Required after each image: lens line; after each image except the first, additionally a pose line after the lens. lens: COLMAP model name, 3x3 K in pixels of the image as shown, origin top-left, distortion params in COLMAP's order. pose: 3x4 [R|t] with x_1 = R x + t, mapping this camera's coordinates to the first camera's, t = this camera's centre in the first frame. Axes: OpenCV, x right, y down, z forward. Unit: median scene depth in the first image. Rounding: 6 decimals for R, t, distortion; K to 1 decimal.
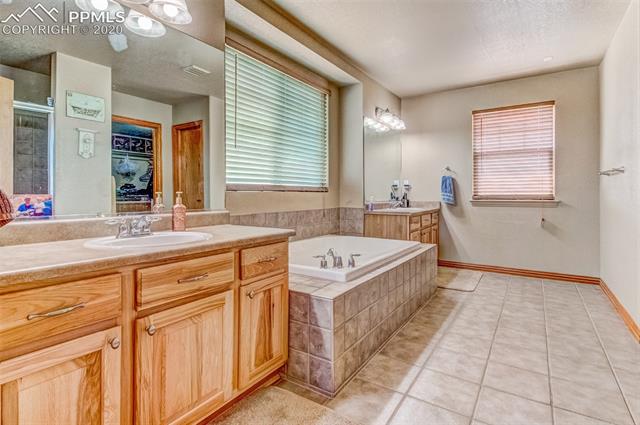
lens RADIAL K [[322.9, 0, 320.6], [0, 322.9, 191.4], [0, 0, 1]] dist [0.000714, 0.000223]
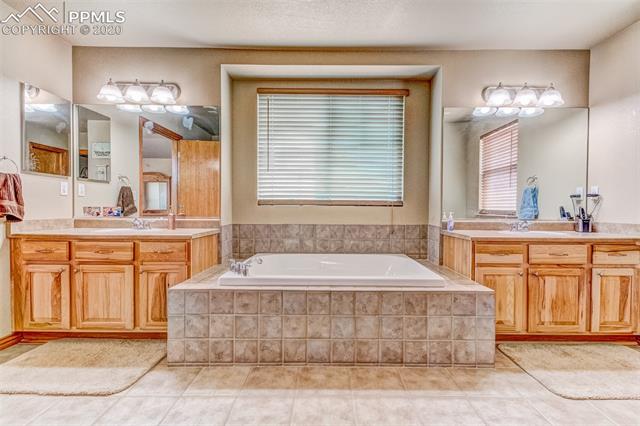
lens RADIAL K [[301.2, 0, 335.8], [0, 301.2, 210.0], [0, 0, 1]] dist [0.001638, -0.000193]
pose [[0.554675, 0.008941, -0.832019, 0.907485], [0.000916, 0.999935, 0.011356, 0.004204], [0.832067, -0.007061, 0.554631, 0.581115]]
